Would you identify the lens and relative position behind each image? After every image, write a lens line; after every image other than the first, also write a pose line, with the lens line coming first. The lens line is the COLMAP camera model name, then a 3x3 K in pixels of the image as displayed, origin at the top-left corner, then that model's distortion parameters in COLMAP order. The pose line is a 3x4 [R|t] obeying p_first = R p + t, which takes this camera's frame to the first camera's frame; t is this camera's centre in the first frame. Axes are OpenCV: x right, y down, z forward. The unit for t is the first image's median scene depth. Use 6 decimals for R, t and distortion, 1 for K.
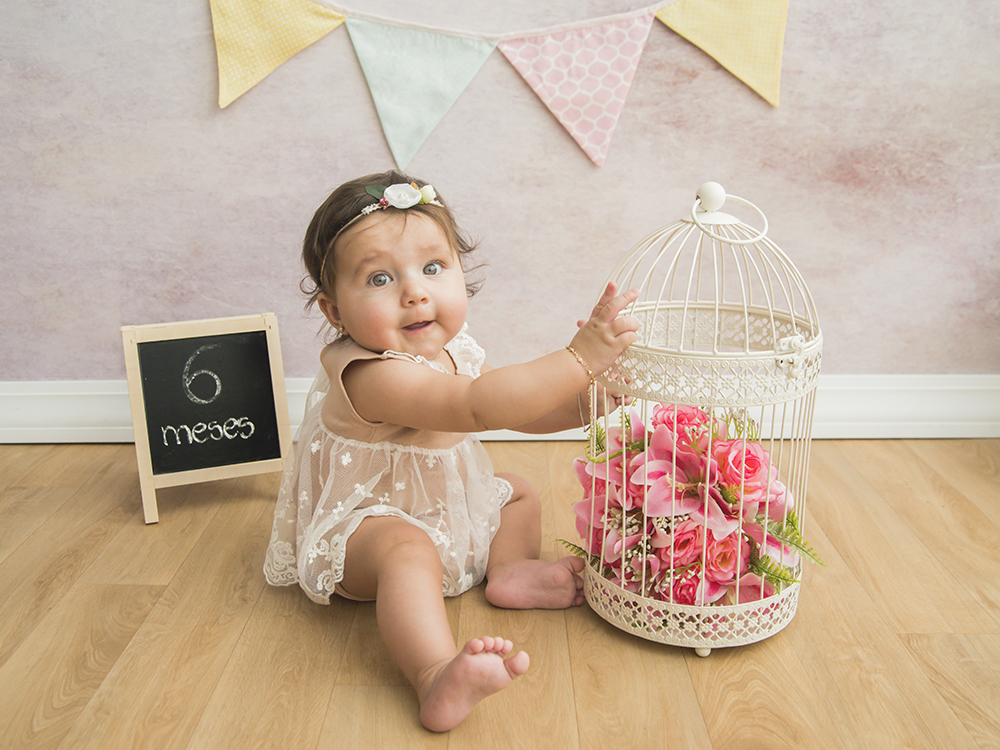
lens RADIAL K [[960.0, 0, 447.8], [0, 960.0, 379.9], [0, 0, 1]] dist [-0.111322, 0.116765]
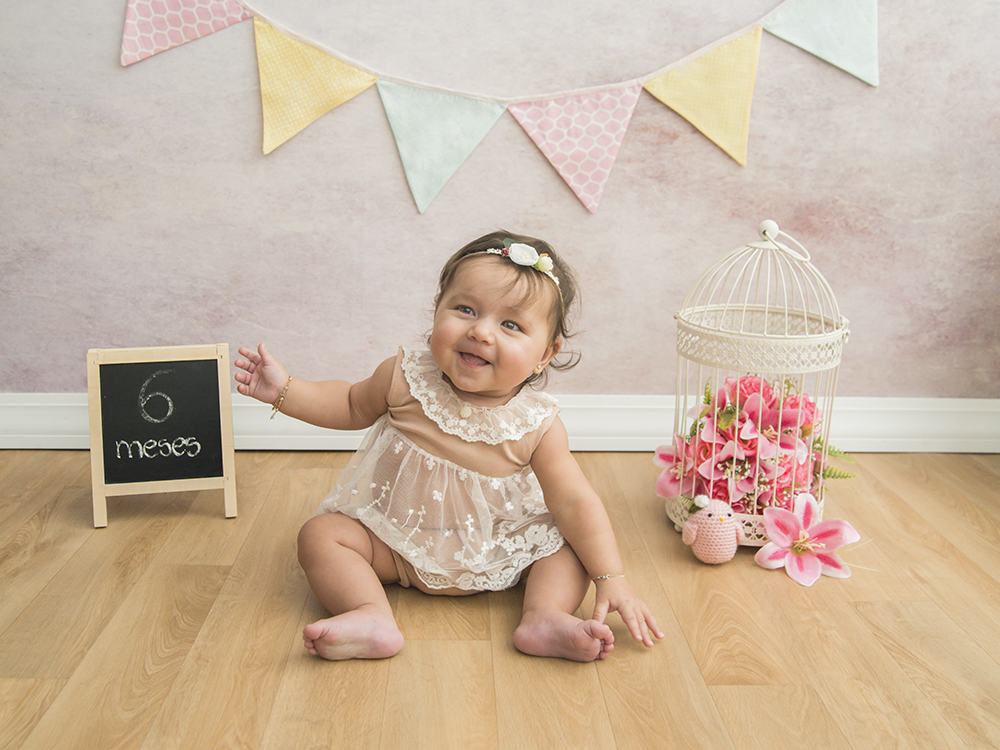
lens RADIAL K [[960.0, 0, 447.8], [0, 960.0, 379.9], [0, 0, 1]] dist [-0.111322, 0.116765]
pose [[0.998543, 0.014315, 0.052024, -0.075300], [-0.012551, 0.999341, -0.034059, 0.020351], [-0.052477, 0.033356, 0.998065, -0.143546]]
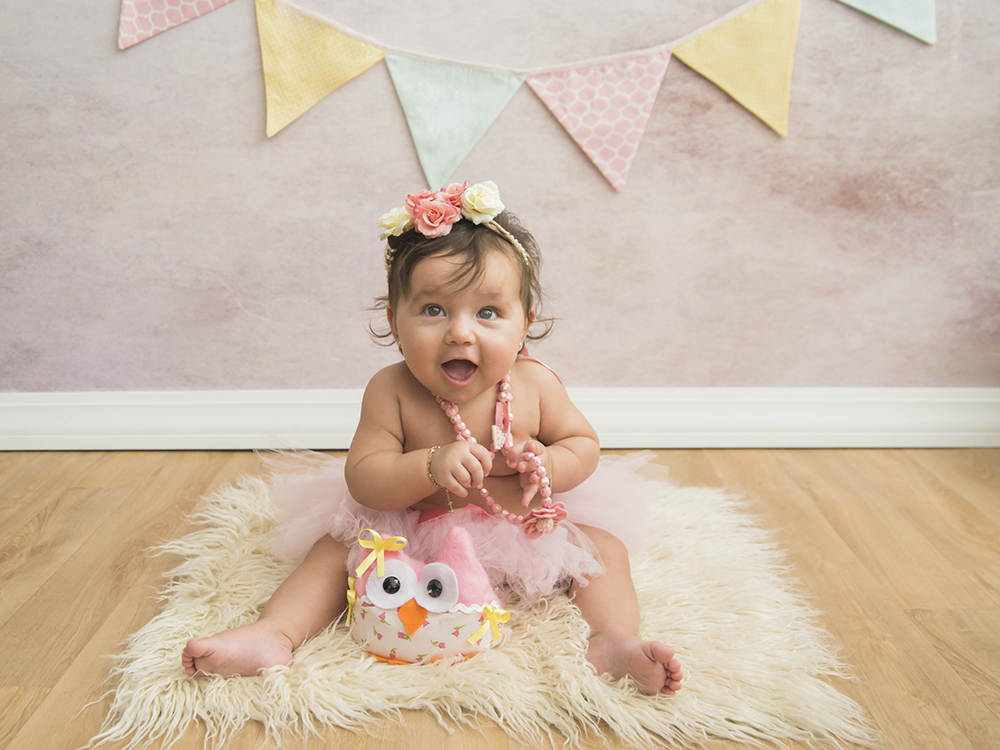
lens RADIAL K [[970.3, 0, 413.4], [0, 970.3, 403.9], [0, 0, 1]] dist [-0.126663, 0.115799]
pose [[0.999784, 0.003715, -0.020429, -0.051094], [-0.004011, 0.999887, -0.014478, 0.032408], [0.020373, 0.014557, 0.999686, -0.084631]]
